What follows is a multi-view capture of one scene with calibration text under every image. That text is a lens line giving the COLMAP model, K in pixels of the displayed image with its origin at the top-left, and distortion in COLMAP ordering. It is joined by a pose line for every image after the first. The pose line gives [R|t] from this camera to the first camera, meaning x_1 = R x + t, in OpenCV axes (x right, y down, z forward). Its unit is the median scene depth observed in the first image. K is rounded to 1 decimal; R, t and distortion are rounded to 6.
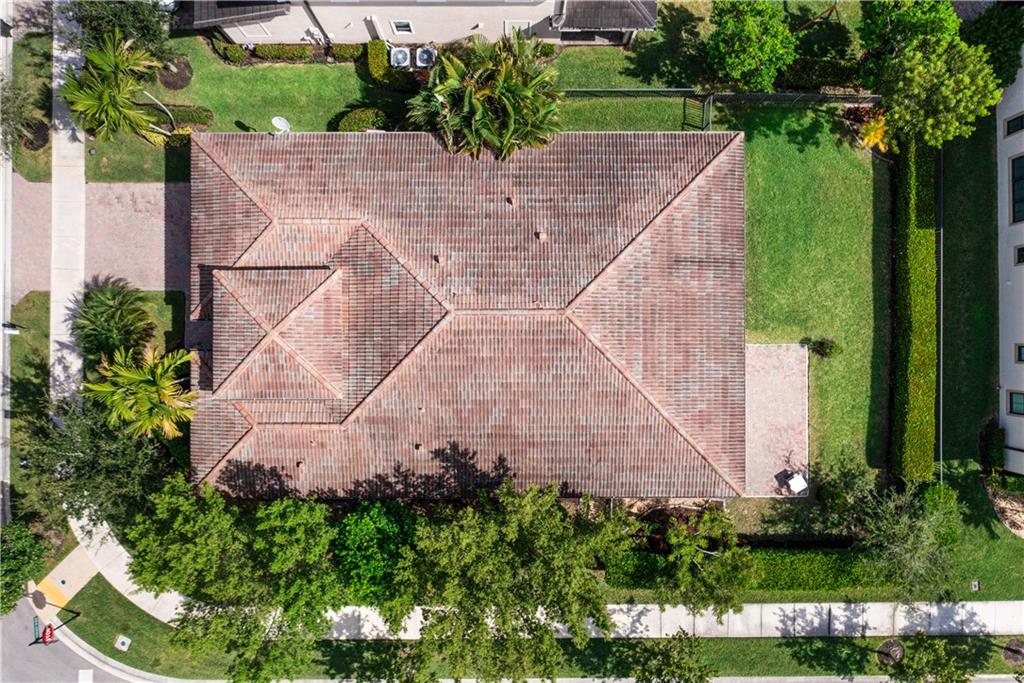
lens RADIAL K [[811.6, 0, 512.0], [0, 811.6, 341.5], [0, 0, 1]] dist [0.000683, 0.004756]
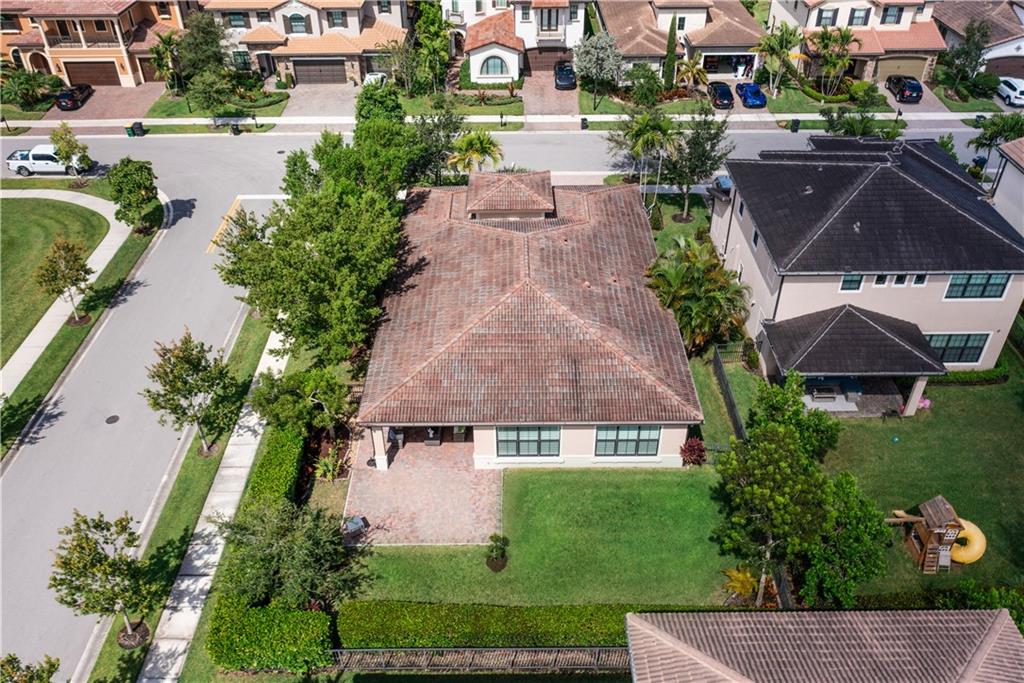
lens RADIAL K [[811.6, 0, 512.0], [0, 811.6, 341.5], [0, 0, 1]] dist [0.000683, 0.004756]
pose [[-0.000399, 0.605349, -0.795960, 0.952304], [-0.999732, 0.018179, 0.014327, -0.024945], [0.023142, 0.795753, 0.605179, 0.258611]]
